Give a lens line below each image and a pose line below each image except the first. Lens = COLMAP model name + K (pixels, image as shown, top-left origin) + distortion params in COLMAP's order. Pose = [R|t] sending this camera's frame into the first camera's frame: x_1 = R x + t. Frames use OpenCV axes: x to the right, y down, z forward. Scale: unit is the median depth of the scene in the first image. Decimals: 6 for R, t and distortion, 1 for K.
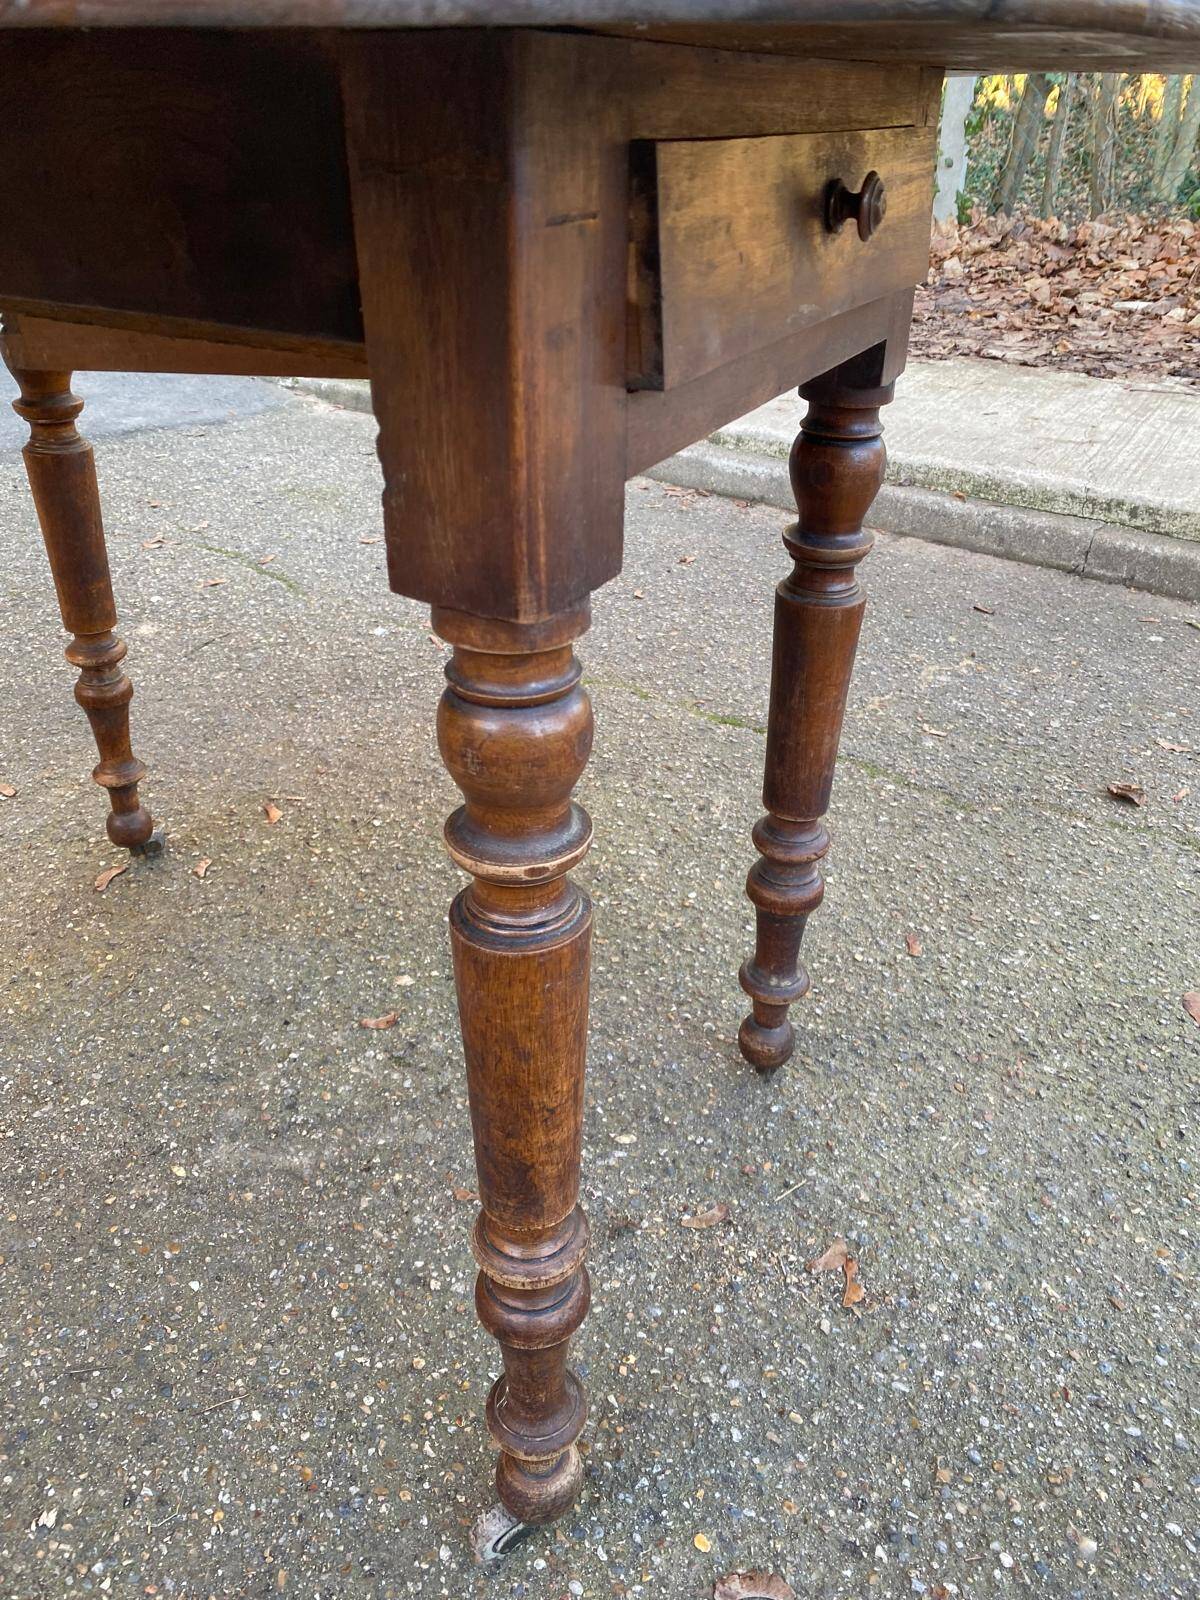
lens RADIAL K [[1218.2, 0, 606.6], [0, 1218.2, 759.3], [0, 0, 1]] dist [0.018173, -0.020817]
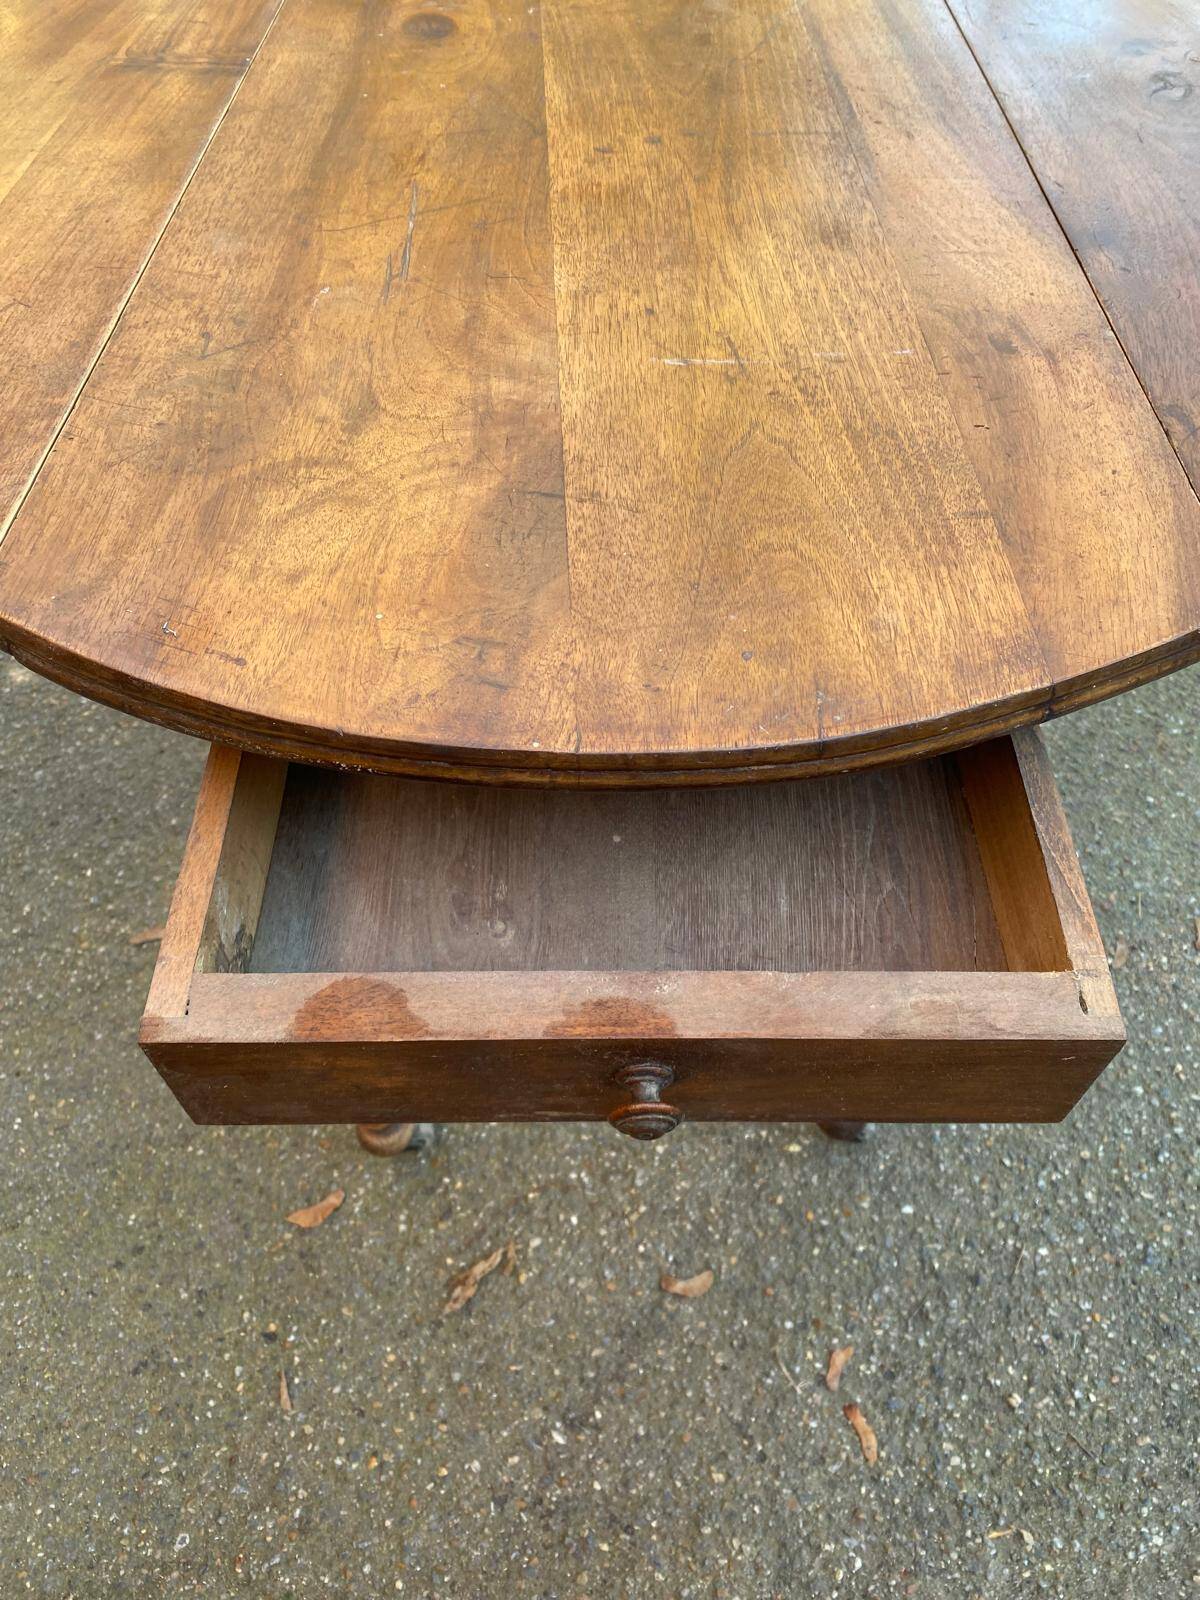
lens RADIAL K [[1248.7, 0, 605.3], [0, 1248.7, 766.0], [0, 0, 1]] dist [-0.012622, 0.025246]
pose [[0.808030, -0.450605, 0.379529, -0.603642], [0.302136, 0.869989, 0.389657, -0.386408], [-0.505768, -0.200185, 0.839122, 0.123277]]
